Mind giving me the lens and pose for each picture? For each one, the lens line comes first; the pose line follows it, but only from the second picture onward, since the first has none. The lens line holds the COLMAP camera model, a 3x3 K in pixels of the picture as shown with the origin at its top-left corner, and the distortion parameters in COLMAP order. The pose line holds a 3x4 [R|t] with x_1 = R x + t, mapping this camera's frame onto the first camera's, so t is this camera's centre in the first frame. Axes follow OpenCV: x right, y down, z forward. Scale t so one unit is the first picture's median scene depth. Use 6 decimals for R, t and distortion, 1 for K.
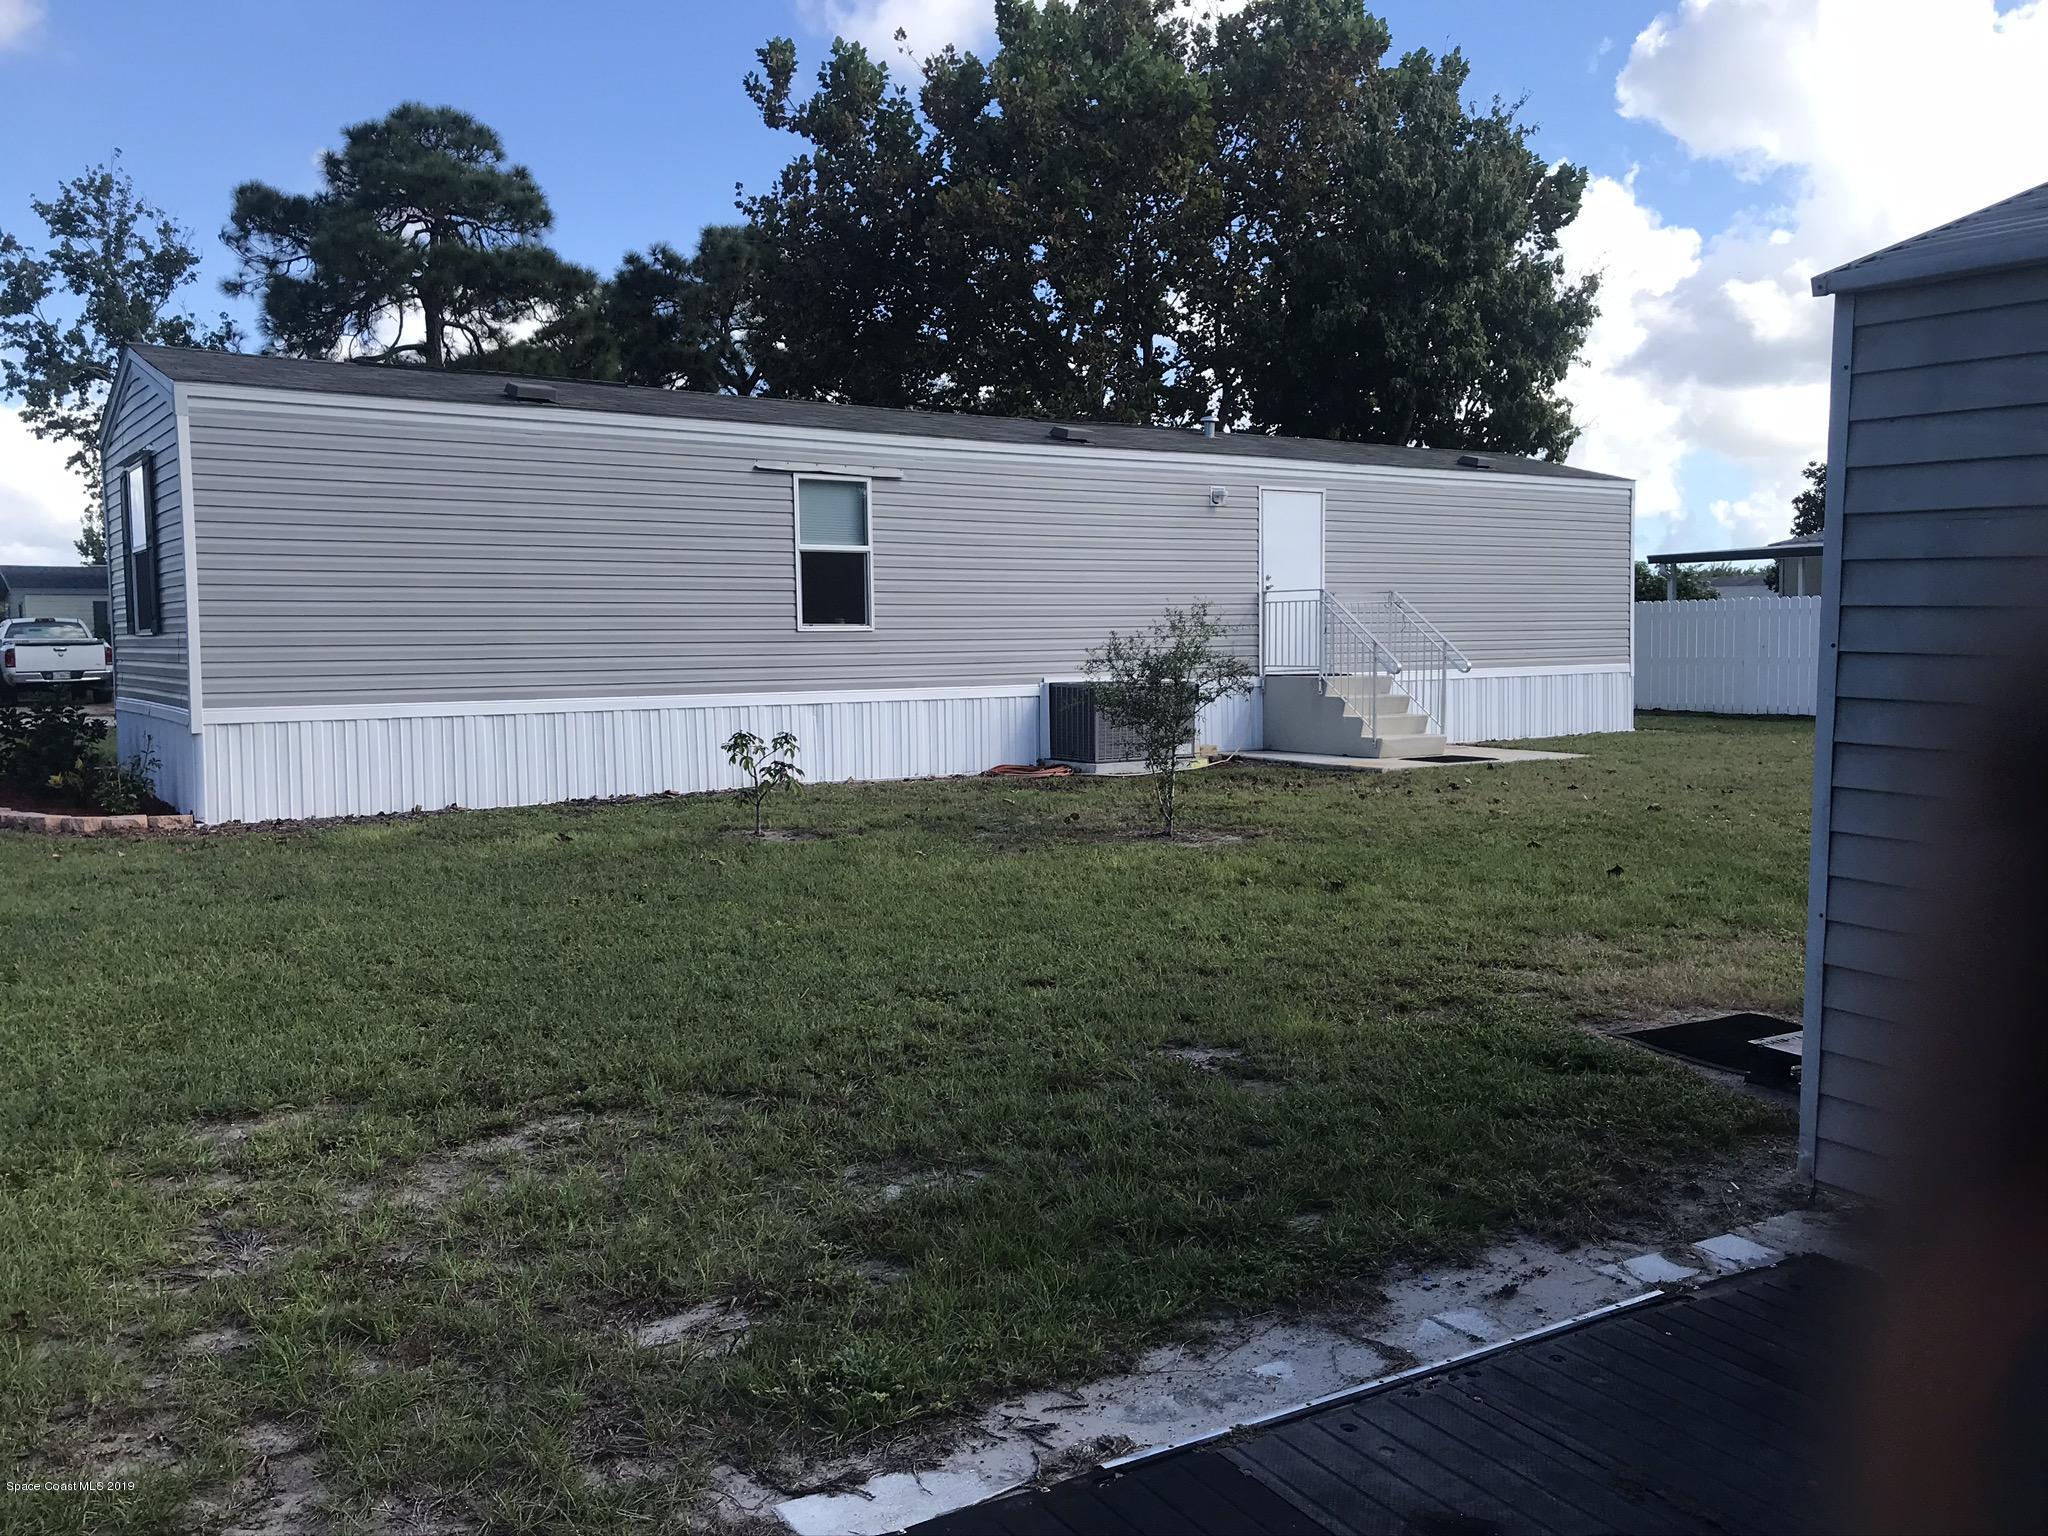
lens RADIAL K [[1690.0, 0, 1020.3], [0, 1690.0, 769.6], [0, 0, 1]] dist [0.027037, -0.028911]
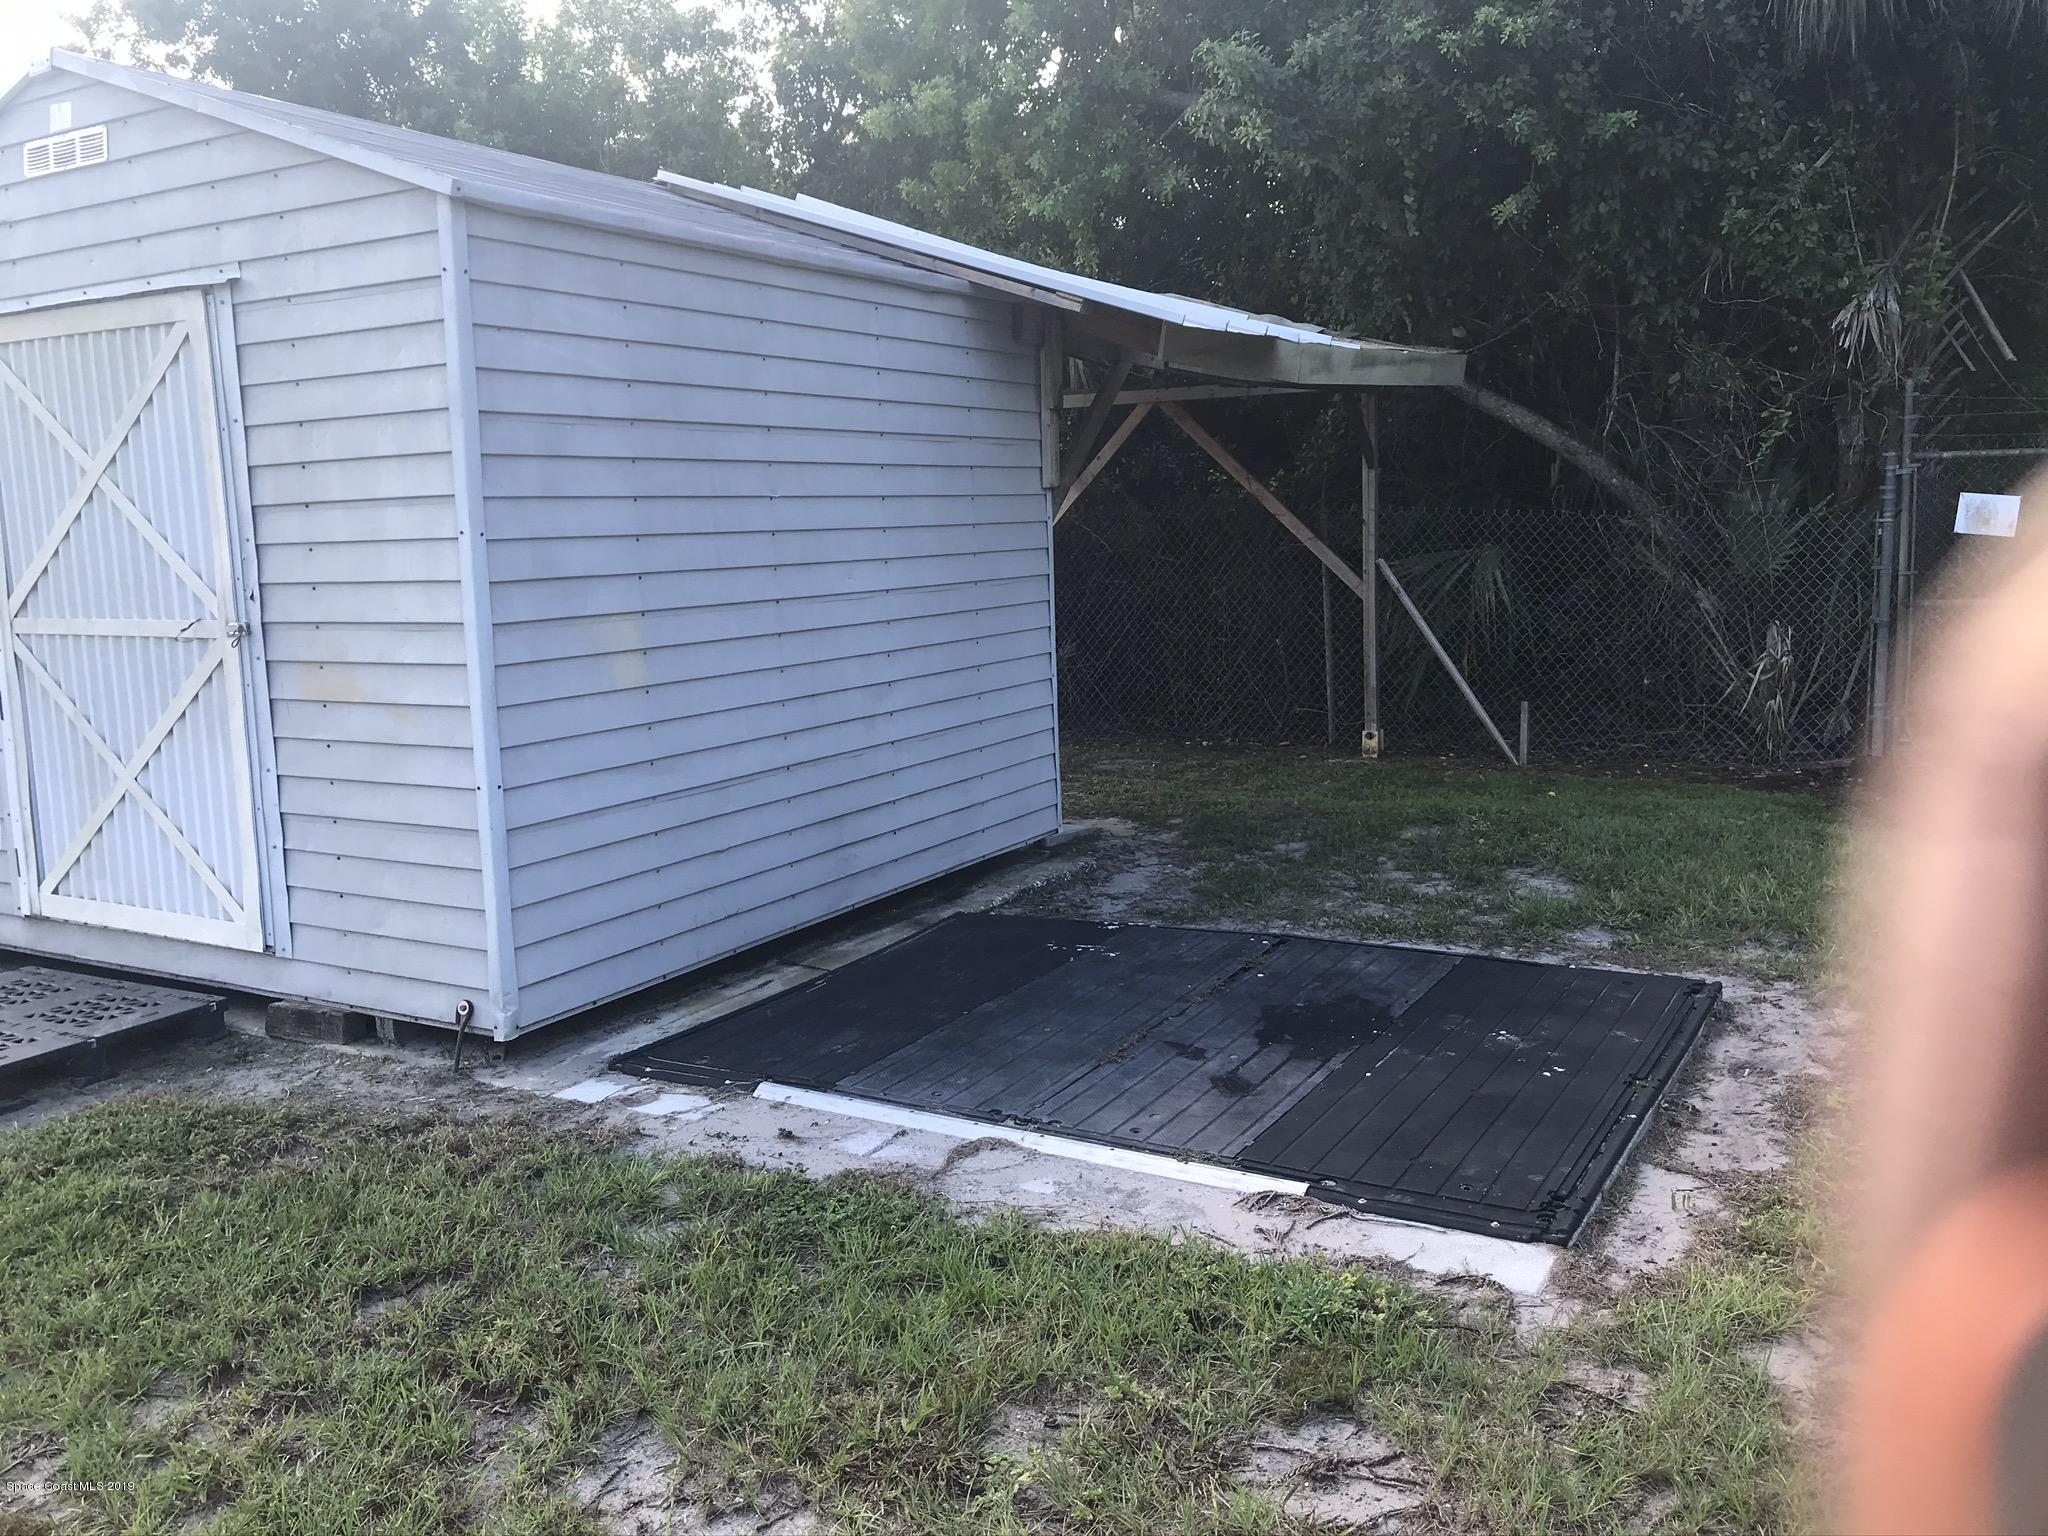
lens RADIAL K [[1690.0, 0, 1026.4], [0, 1690.0, 765.0], [0, 0, 1]] dist [0.027037, -0.028911]
pose [[-0.497796, -0.108429, 0.860490, -0.685570], [0.111288, 0.975967, 0.187360, -0.101147], [-0.860125, 0.189029, -0.473765, 1.356746]]
